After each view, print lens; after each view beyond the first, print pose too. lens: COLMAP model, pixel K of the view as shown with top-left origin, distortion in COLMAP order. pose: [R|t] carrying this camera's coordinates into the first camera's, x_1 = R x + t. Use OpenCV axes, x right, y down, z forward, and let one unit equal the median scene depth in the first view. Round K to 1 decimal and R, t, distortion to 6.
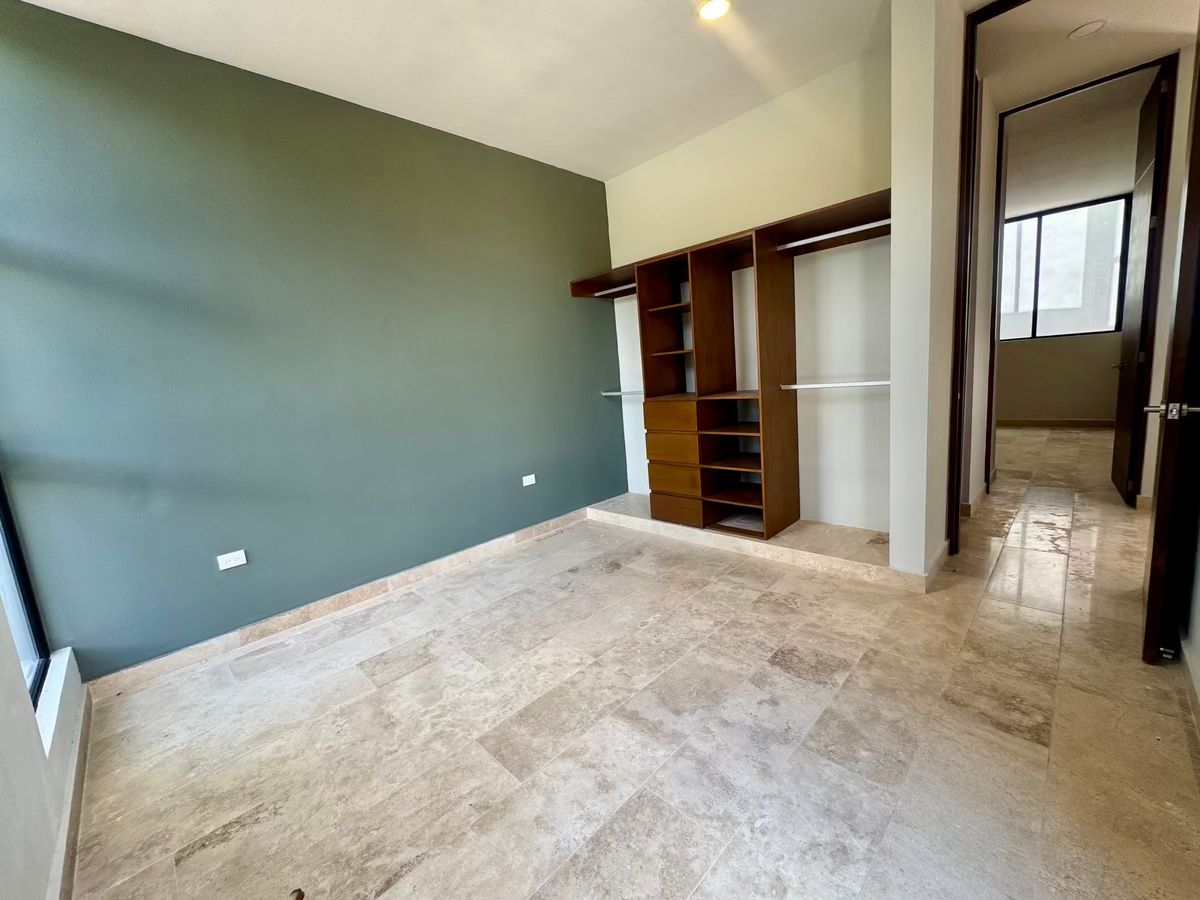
lens RADIAL K [[480.8, 0, 598.9], [0, 480.8, 446.5], [0, 0, 1]] dist [-0.004625, 0.000522]
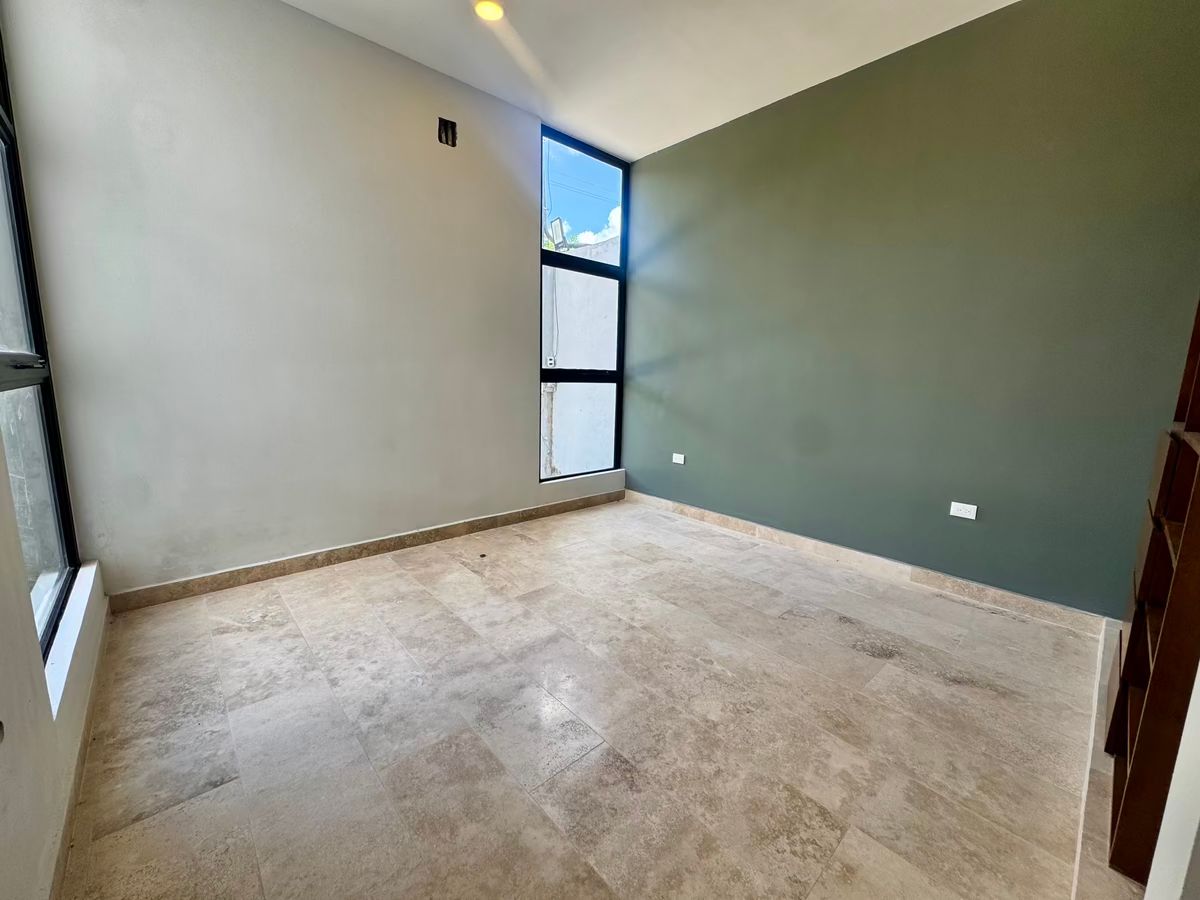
lens RADIAL K [[480.8, 0, 599.3], [0, 480.8, 453.0], [0, 0, 1]] dist [-0.004625, 0.000522]
pose [[-0.049391, 0.245310, -0.968186, 0.828077], [-0.171220, 0.952939, 0.250182, -0.141873], [0.983994, 0.178130, -0.005064, 0.787549]]
